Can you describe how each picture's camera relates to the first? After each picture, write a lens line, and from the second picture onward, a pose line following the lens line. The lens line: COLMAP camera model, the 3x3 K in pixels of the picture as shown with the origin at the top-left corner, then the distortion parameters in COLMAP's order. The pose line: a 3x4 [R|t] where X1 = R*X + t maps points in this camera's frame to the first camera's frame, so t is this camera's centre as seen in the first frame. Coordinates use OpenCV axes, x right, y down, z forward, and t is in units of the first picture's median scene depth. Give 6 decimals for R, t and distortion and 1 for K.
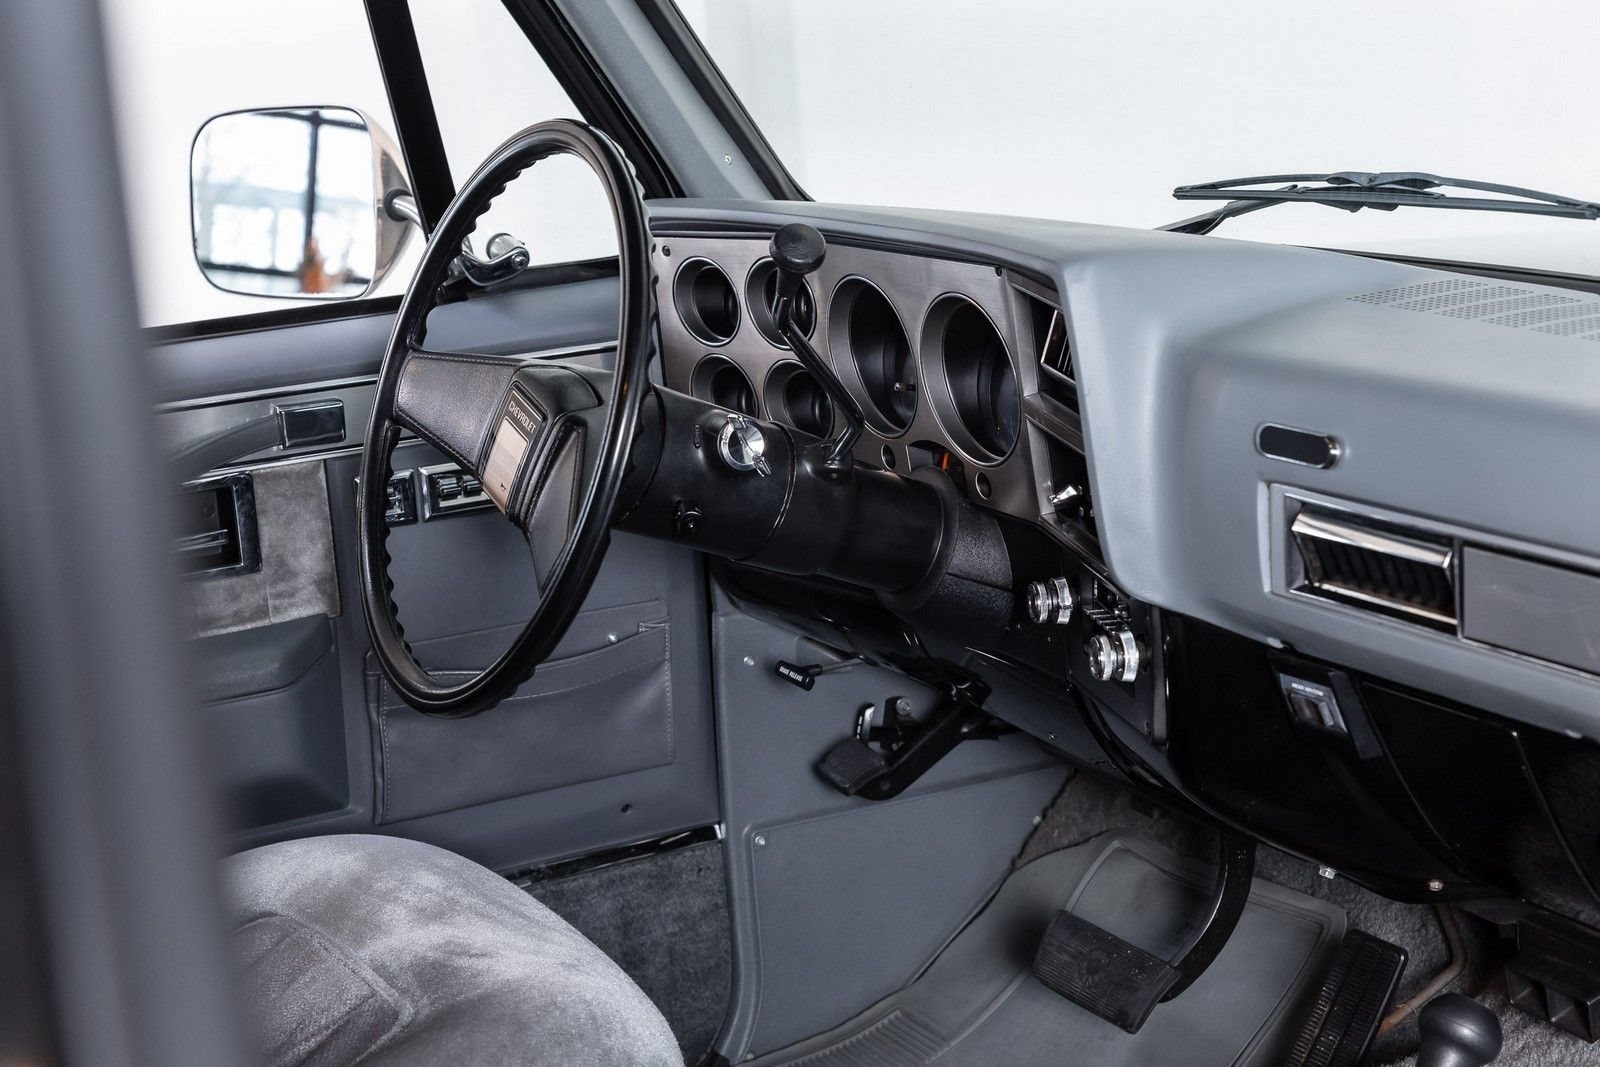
lens RADIAL K [[2547.2, 0, 800.0], [0, 2547.2, 533.5], [0, 0, 1]] dist [-0.021903, -0.016648]
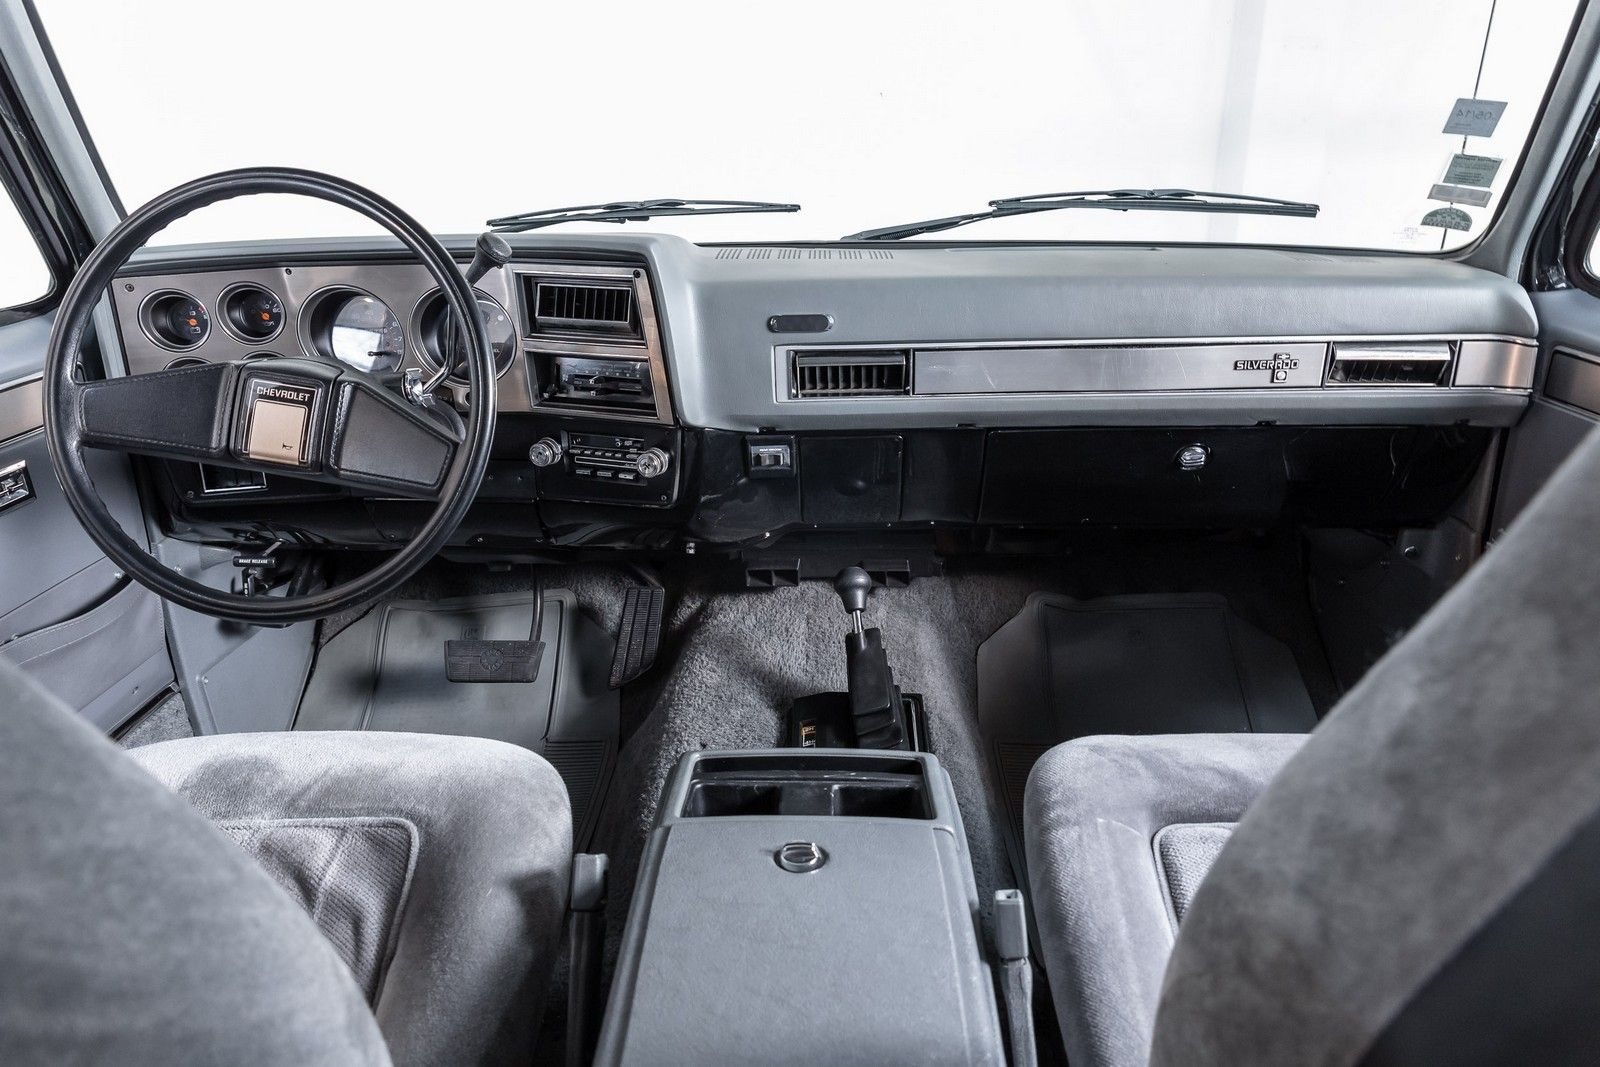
lens RADIAL K [[1088.5, 0, 800.0], [0, 1088.5, 533.5], [0, 0, 1]] dist [0.003878, 0.003909]
pose [[0.512742, -0.269044, 0.815298, -0.393889], [0.186922, 0.961833, 0.199844, -0.033366], [-0.837947, 0.049928, 0.543463, 0.387704]]
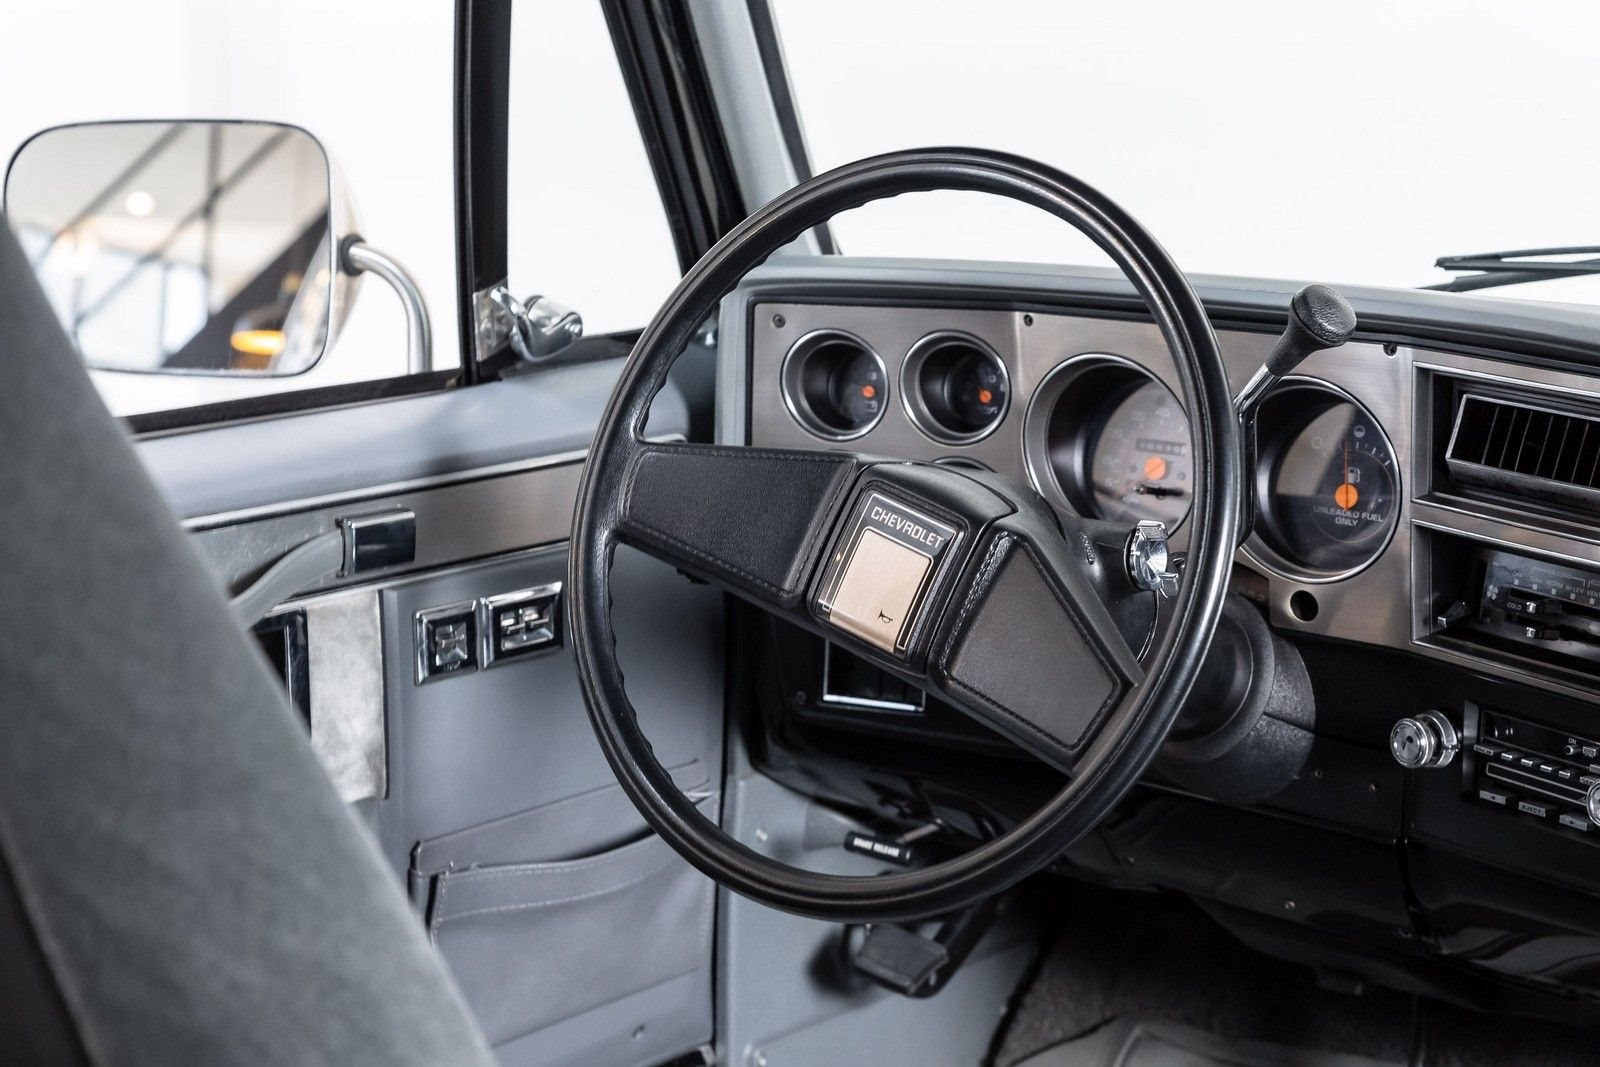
lens RADIAL K [[2893.0, 0, 800.0], [0, 2893.0, 533.5], [0, 0, 1]] dist [-0.006328, -0.004719]
pose [[0.920121, -0.008169, 0.391549, -0.409961], [0.027474, 0.998666, -0.043727, -0.005001], [-0.390670, 0.050992, 0.919118, 0.175850]]
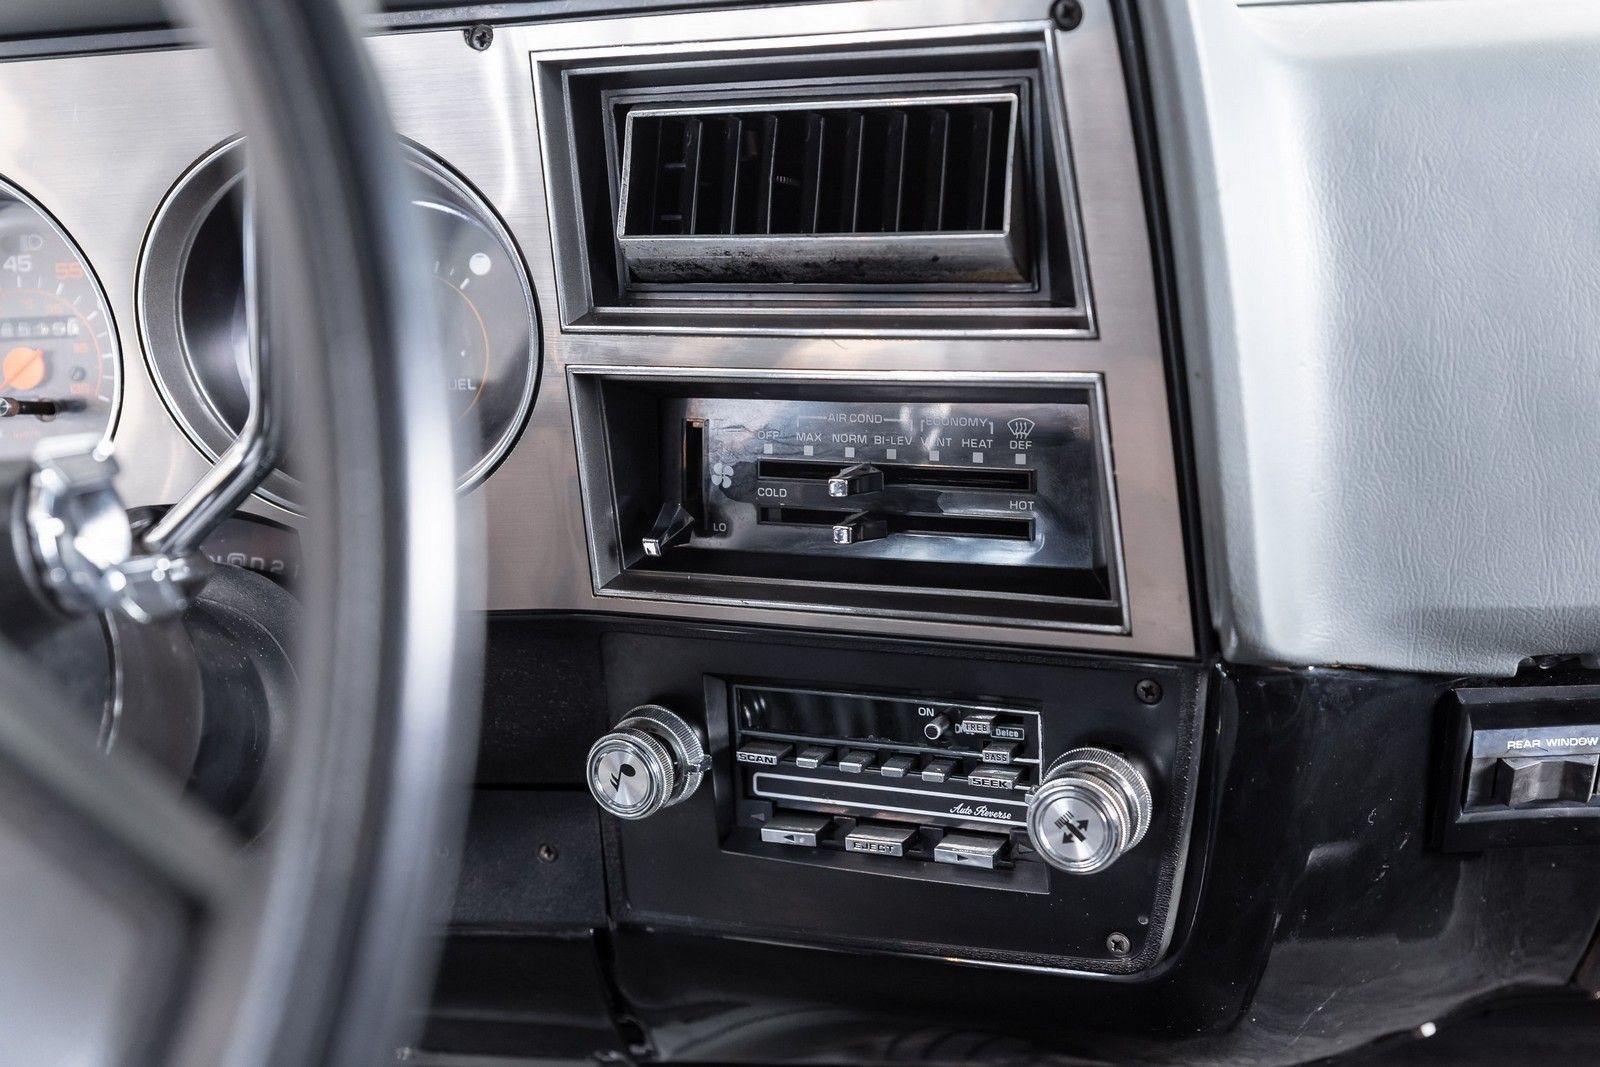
lens RADIAL K [[1970.6, 0, 800.0], [0, 1970.6, 533.5], [0, 0, 1]] dist [-0.006137, -0.005091]
pose [[0.592921, -0.178873, 0.785143, -0.140590], [0.218481, 0.974178, 0.056948, -0.025055], [-0.775056, 0.137773, 0.616691, 0.662236]]
